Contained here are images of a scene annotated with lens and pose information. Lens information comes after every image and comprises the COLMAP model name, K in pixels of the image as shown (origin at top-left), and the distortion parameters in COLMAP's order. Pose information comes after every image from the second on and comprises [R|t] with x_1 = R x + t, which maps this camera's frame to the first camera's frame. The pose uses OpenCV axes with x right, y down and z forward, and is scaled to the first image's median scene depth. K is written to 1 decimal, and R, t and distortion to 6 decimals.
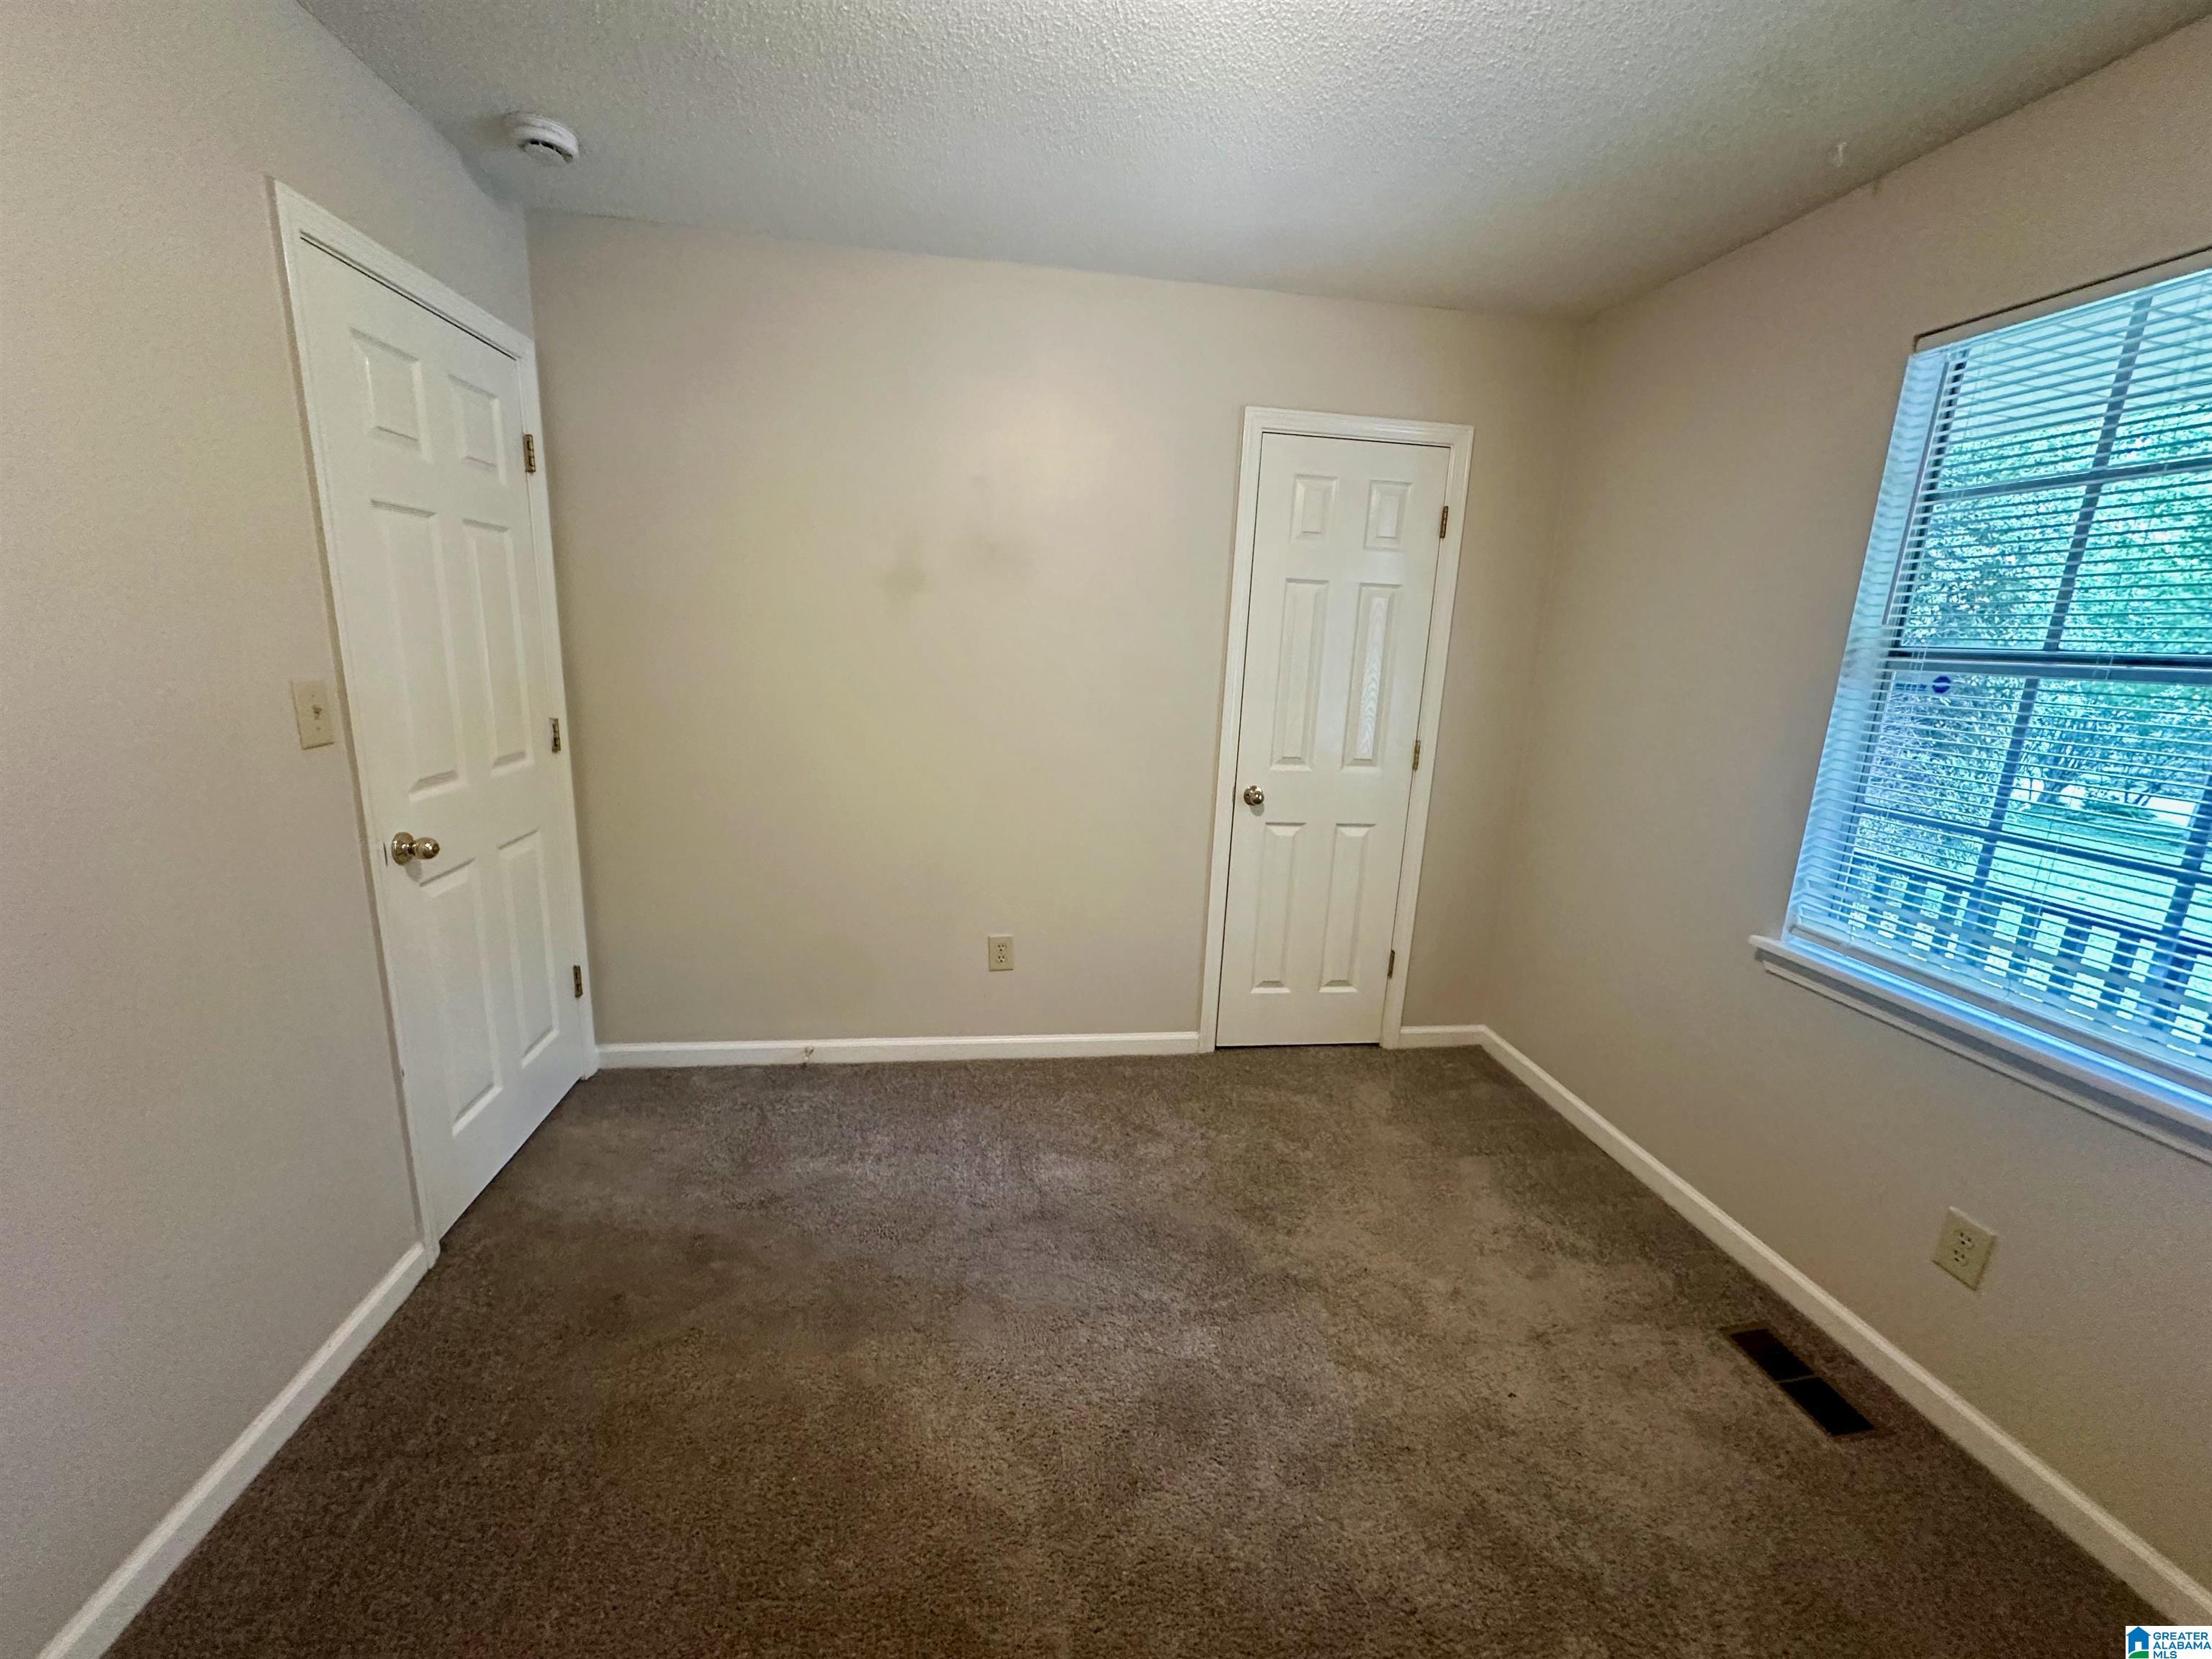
lens RADIAL K [[902.7, 0, 1103.9], [0, 902.7, 839.4], [0, 0, 1]] dist [0.002910, 0.000073]
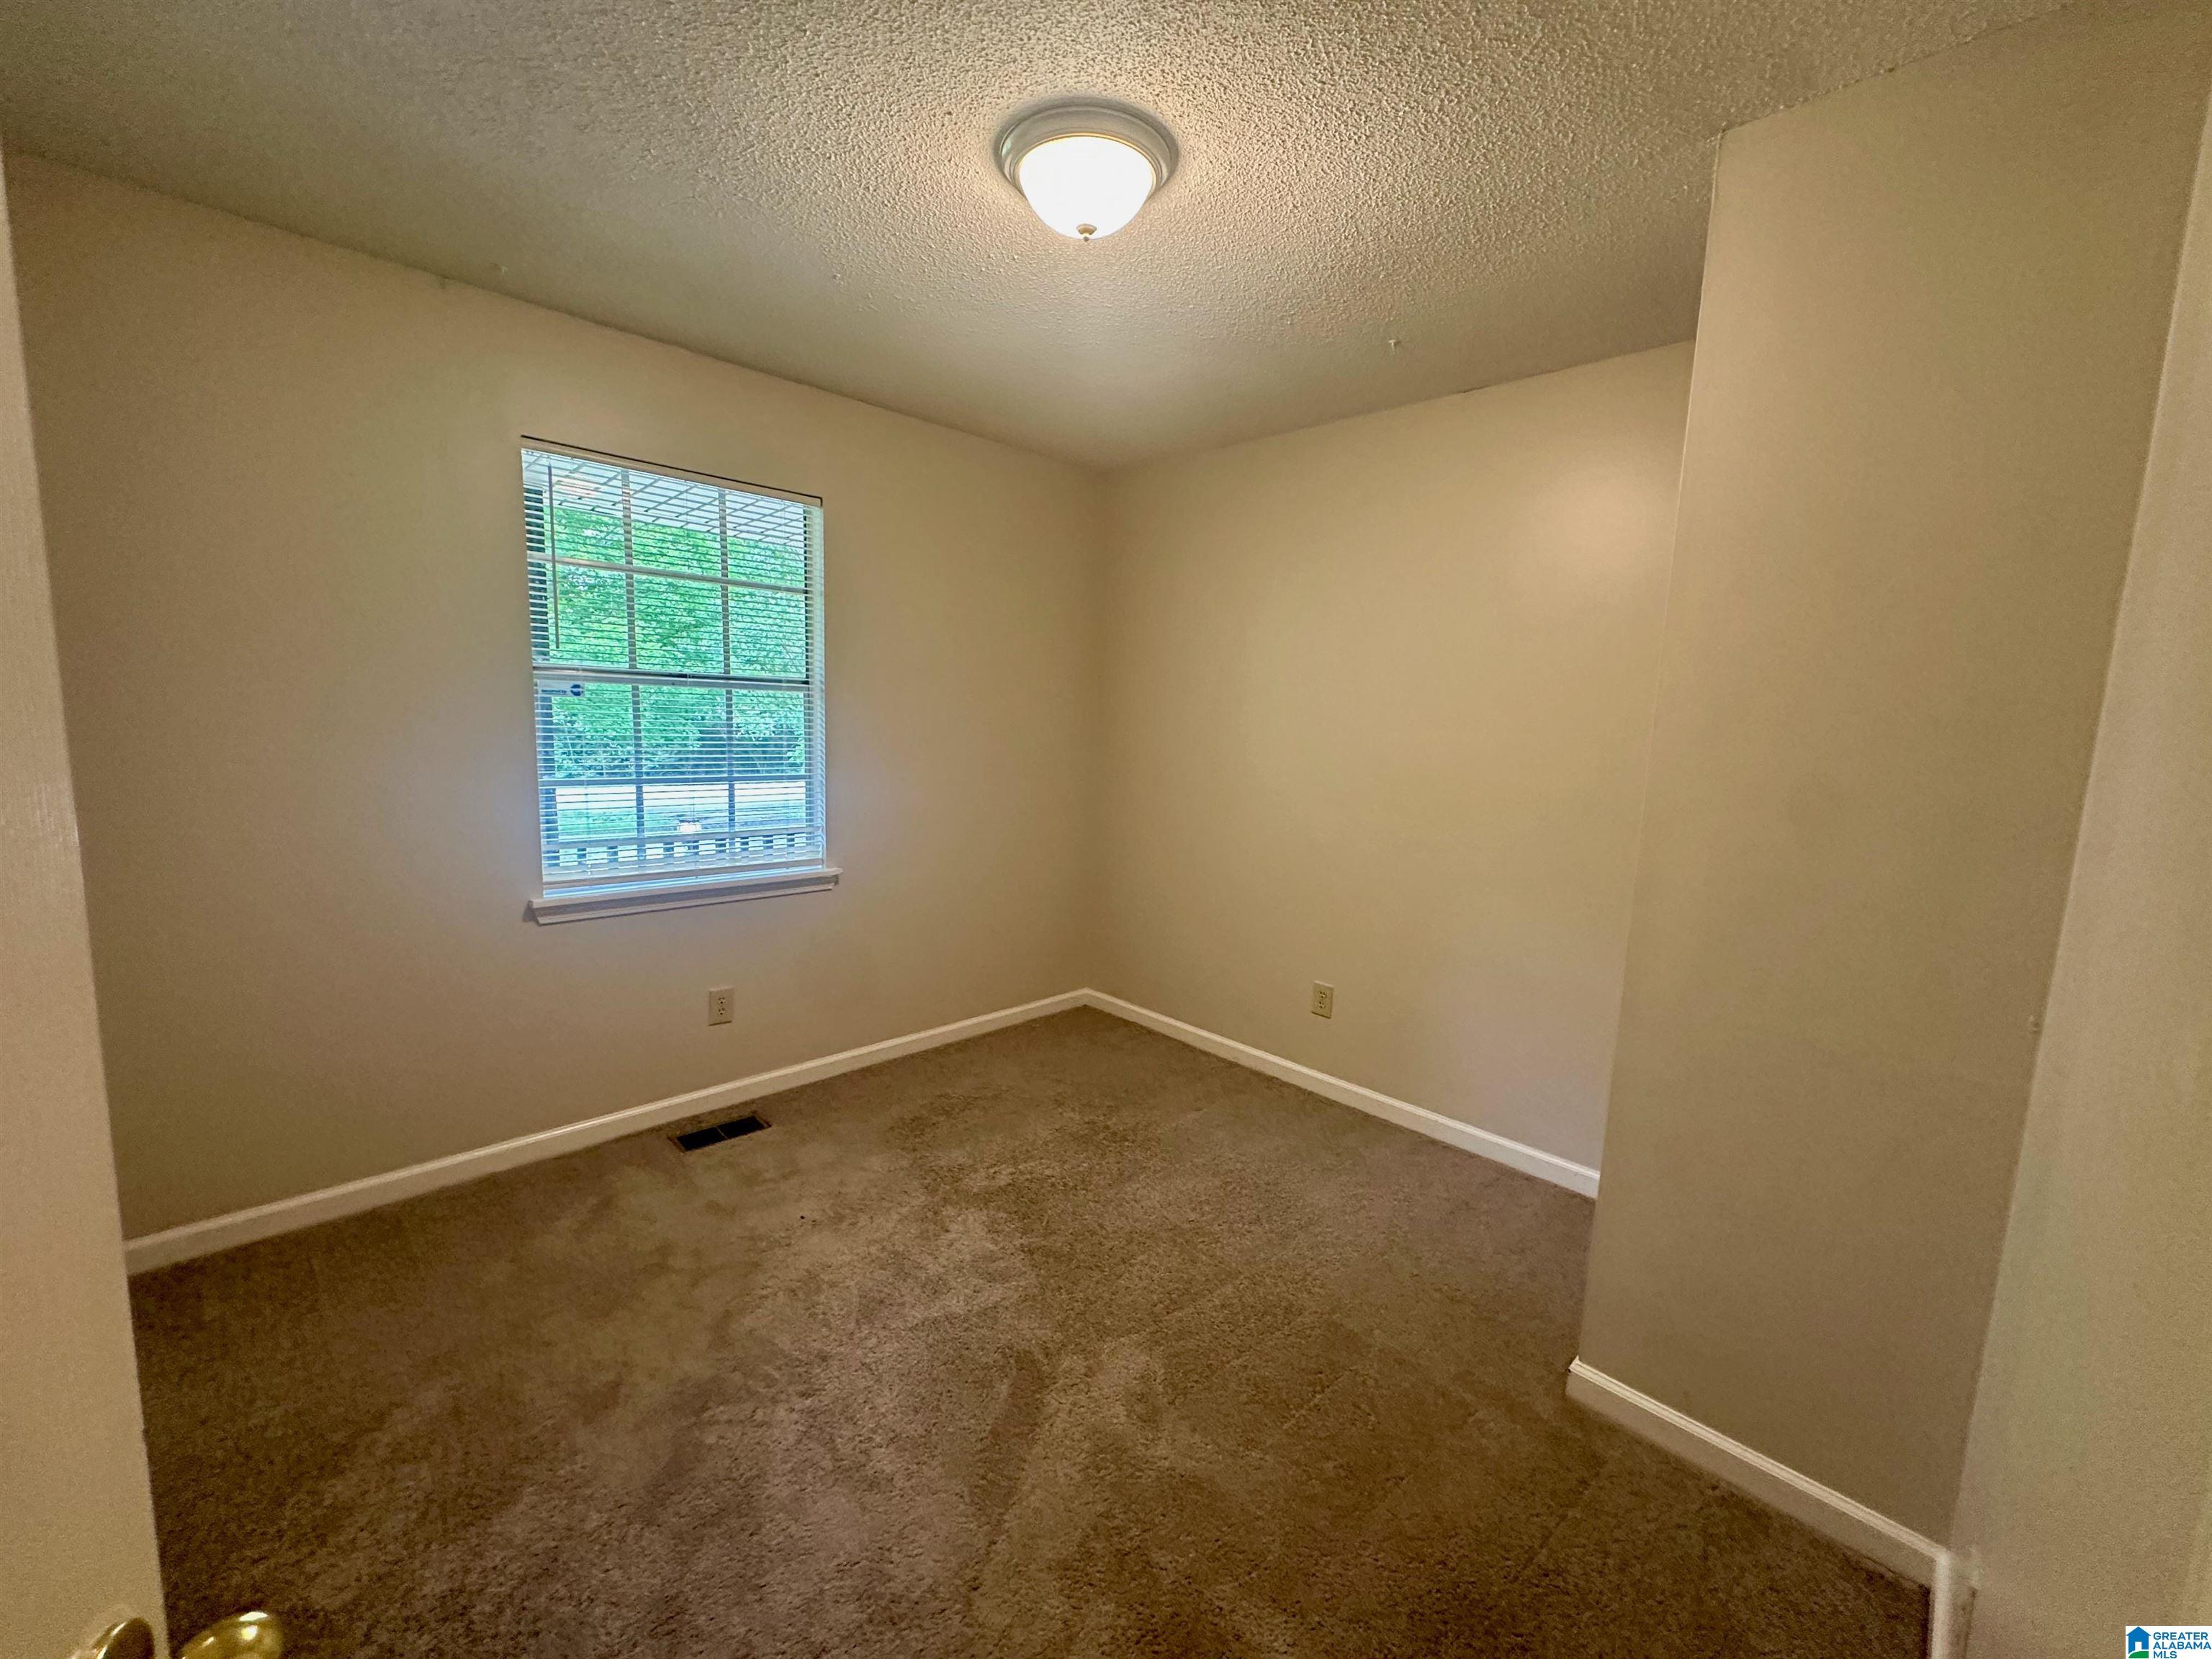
lens RADIAL K [[902.7, 0, 1100.7], [0, 902.7, 833.1], [0, 0, 1]] dist [0.002910, 0.000073]
pose [[-0.585947, -0.182651, 0.789496, -0.752460], [0.112067, 0.946640, 0.302180, -0.294325], [-0.802563, 0.265538, -0.534212, 1.147891]]
